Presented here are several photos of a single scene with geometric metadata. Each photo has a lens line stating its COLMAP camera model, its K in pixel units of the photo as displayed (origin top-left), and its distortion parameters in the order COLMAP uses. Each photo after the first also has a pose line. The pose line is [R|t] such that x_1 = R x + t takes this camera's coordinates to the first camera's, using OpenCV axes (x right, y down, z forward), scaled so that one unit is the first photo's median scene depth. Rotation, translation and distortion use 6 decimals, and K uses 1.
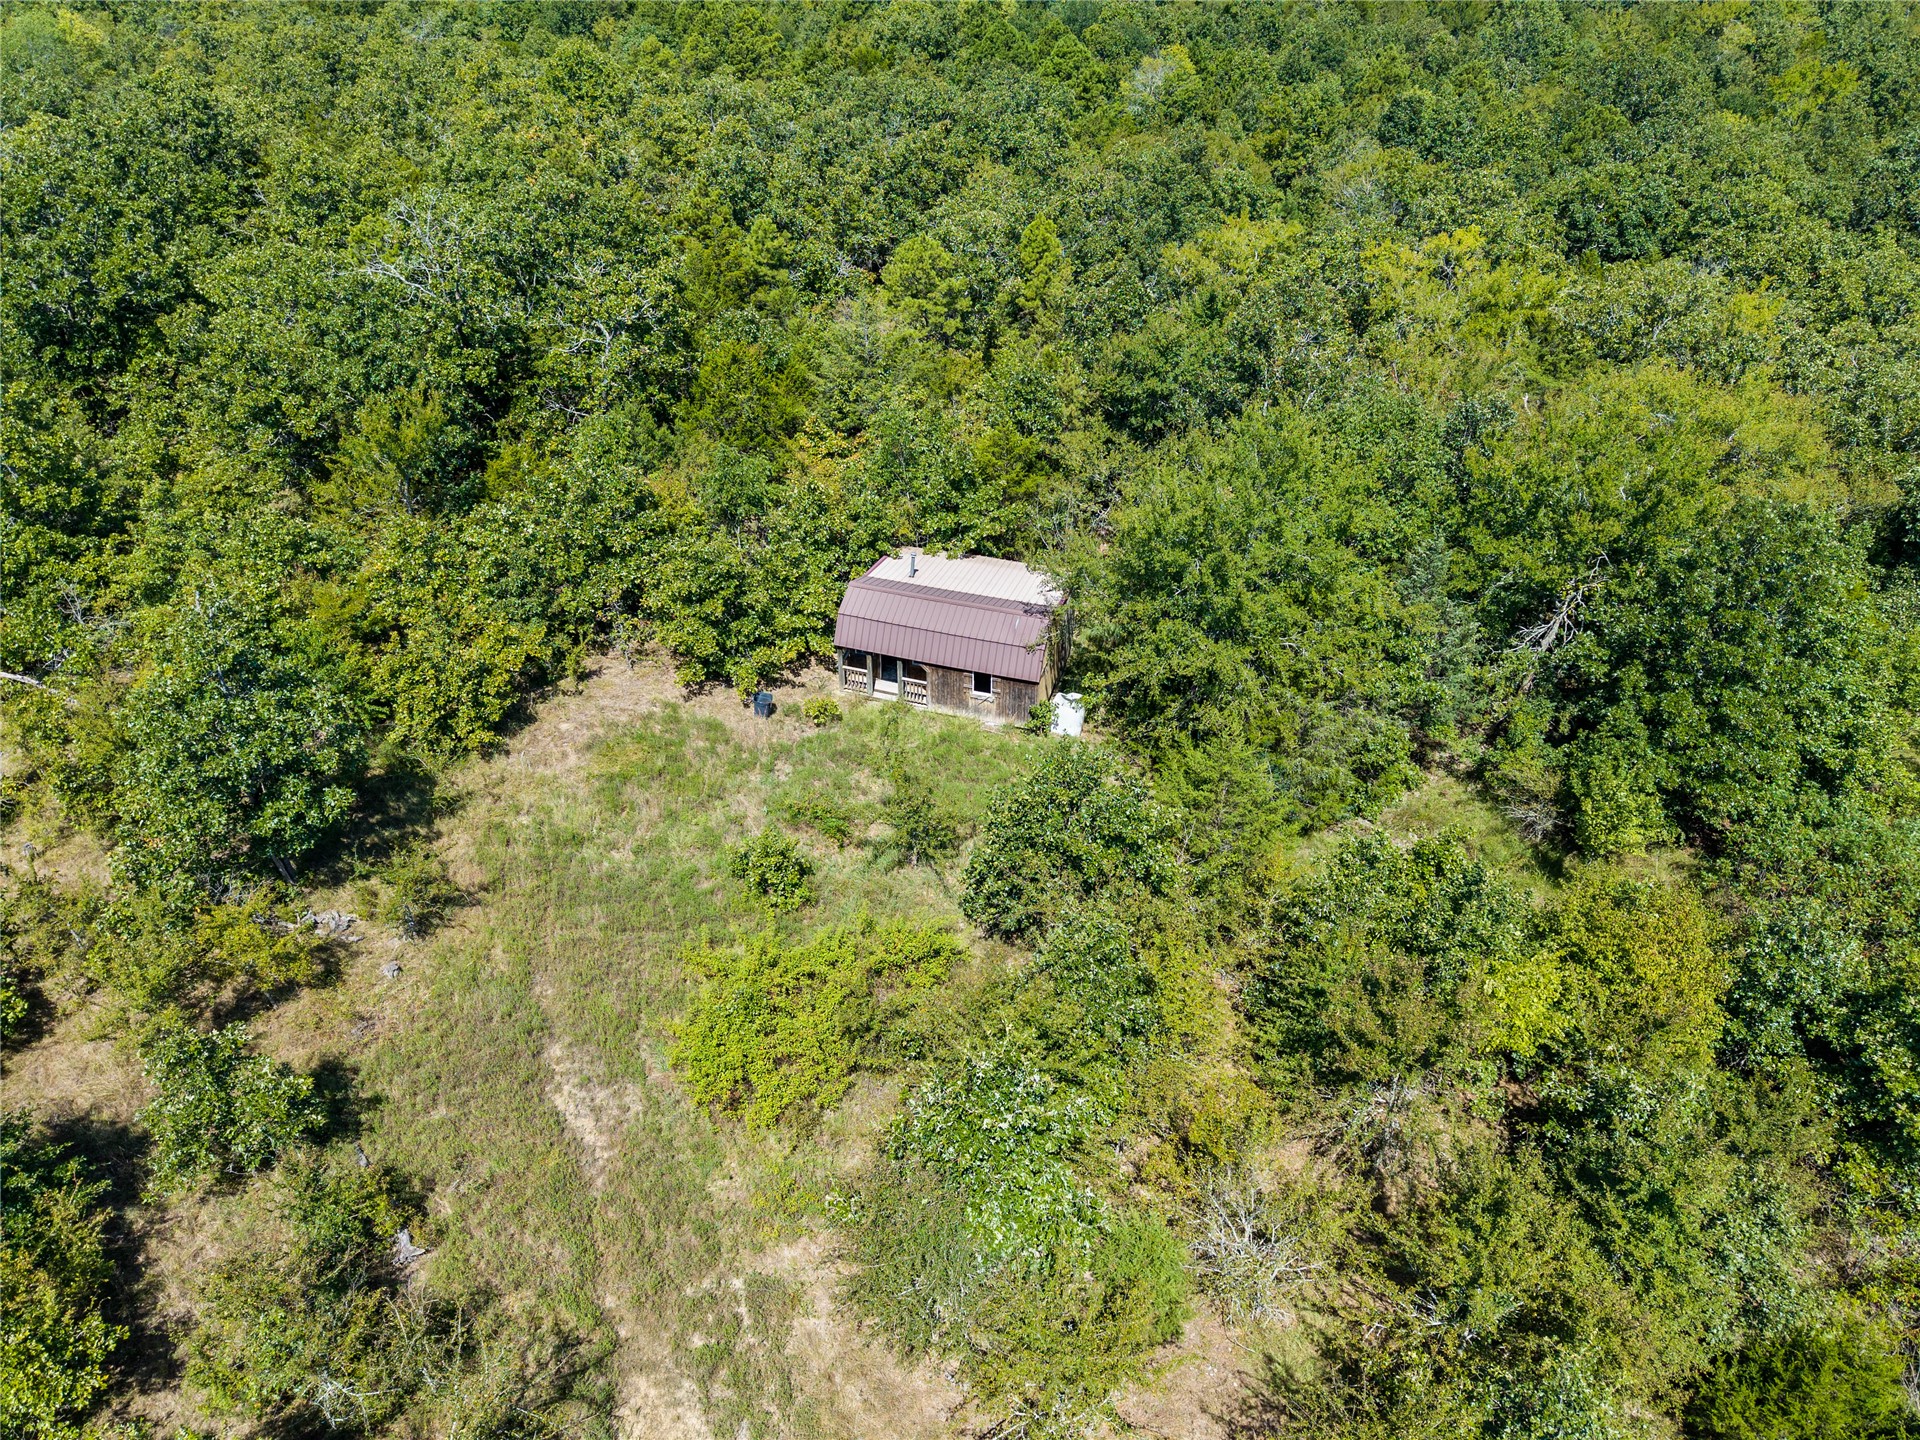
lens RADIAL K [[1305.1, 0, 960.0], [0, 1305.1, 720.0], [0, 0, 1]] dist [0.005889, -0.002510]
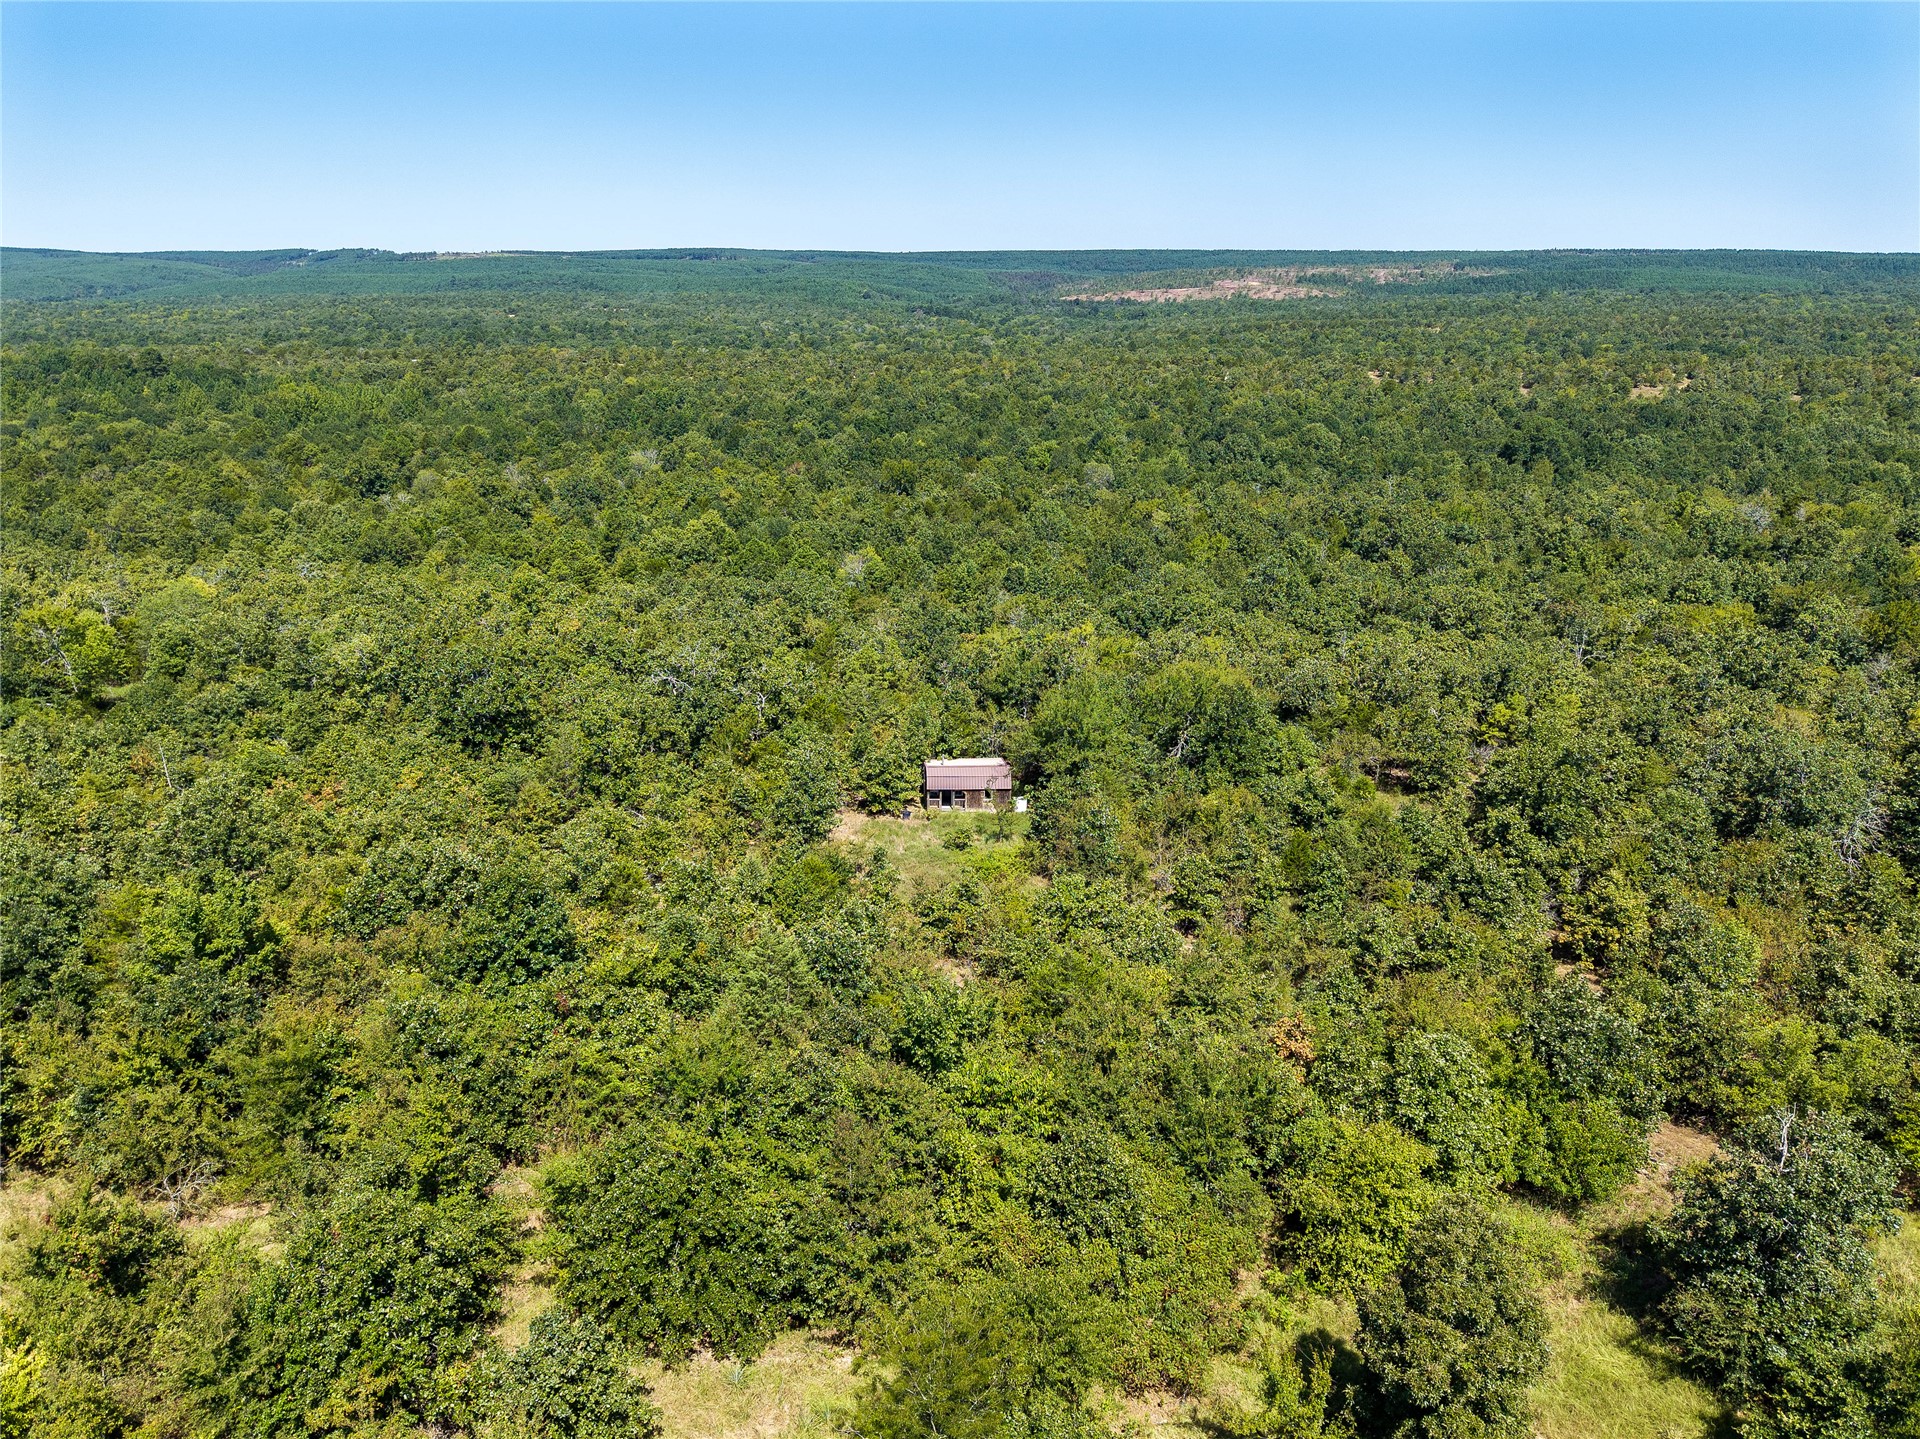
lens RADIAL K [[1310.2, 0, 960.0], [0, 1310.2, 719.5], [0, 0, 1]] dist [0.051857, -0.060102]
pose [[0.937641, -0.111481, 0.329244, -0.852720], [0.211405, 0.934757, -0.285547, 0.547392], [-0.275930, 0.337344, 0.900034, -1.328498]]
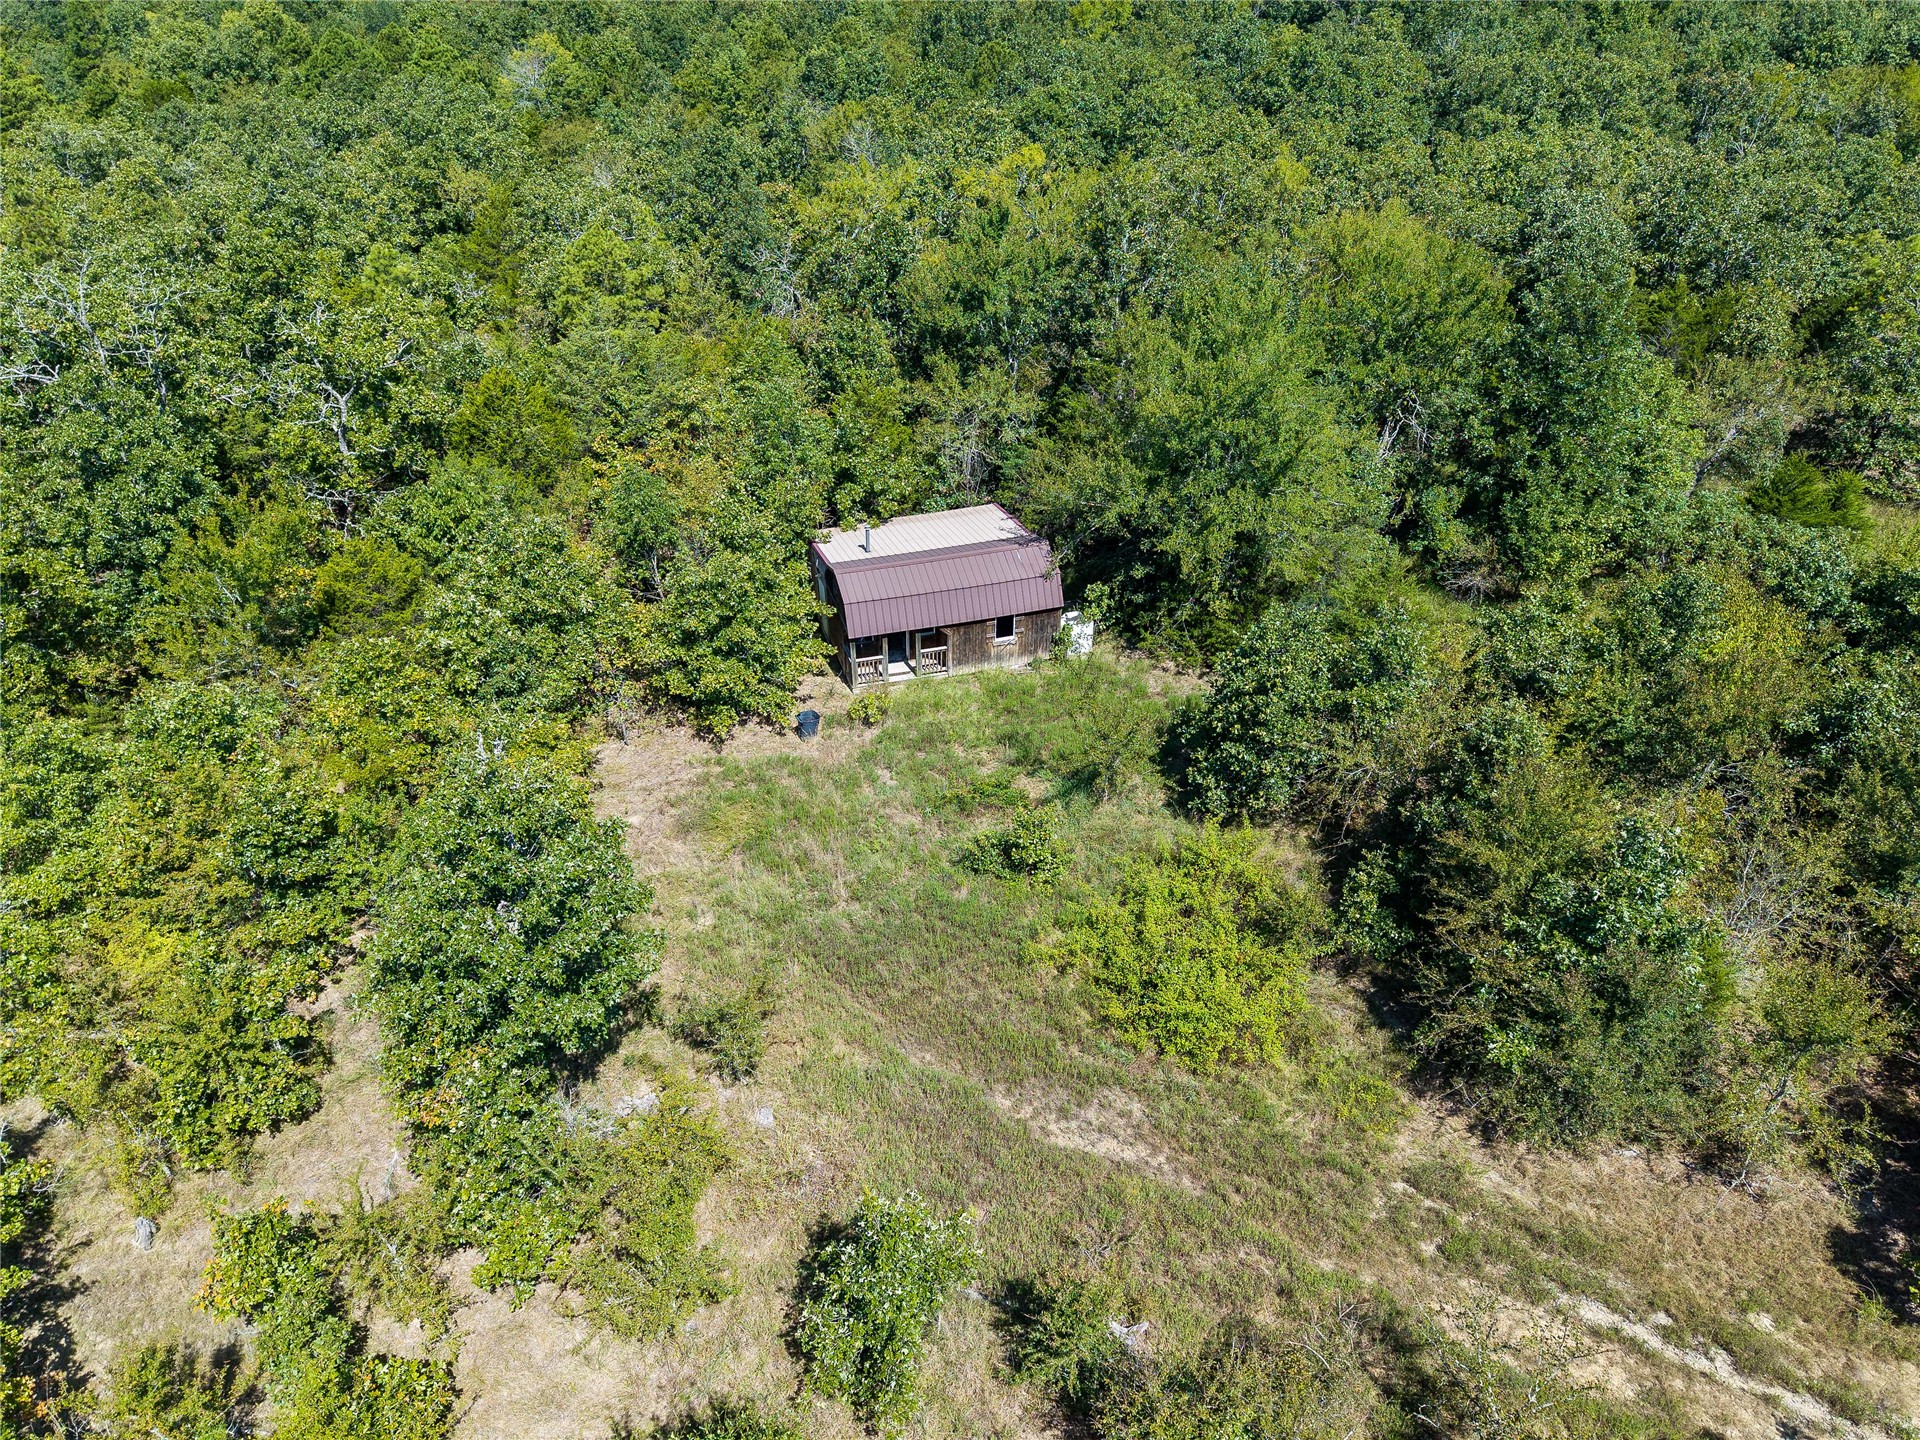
lens RADIAL K [[1305.1, 0, 960.0], [0, 1305.1, 720.0], [0, 0, 1]] dist [0.005889, -0.002510]
pose [[0.838494, -0.331999, 0.432093, -0.449459], [0.333153, 0.939835, 0.075625, -0.047408], [-0.431204, 0.080542, 0.898653, 0.141385]]
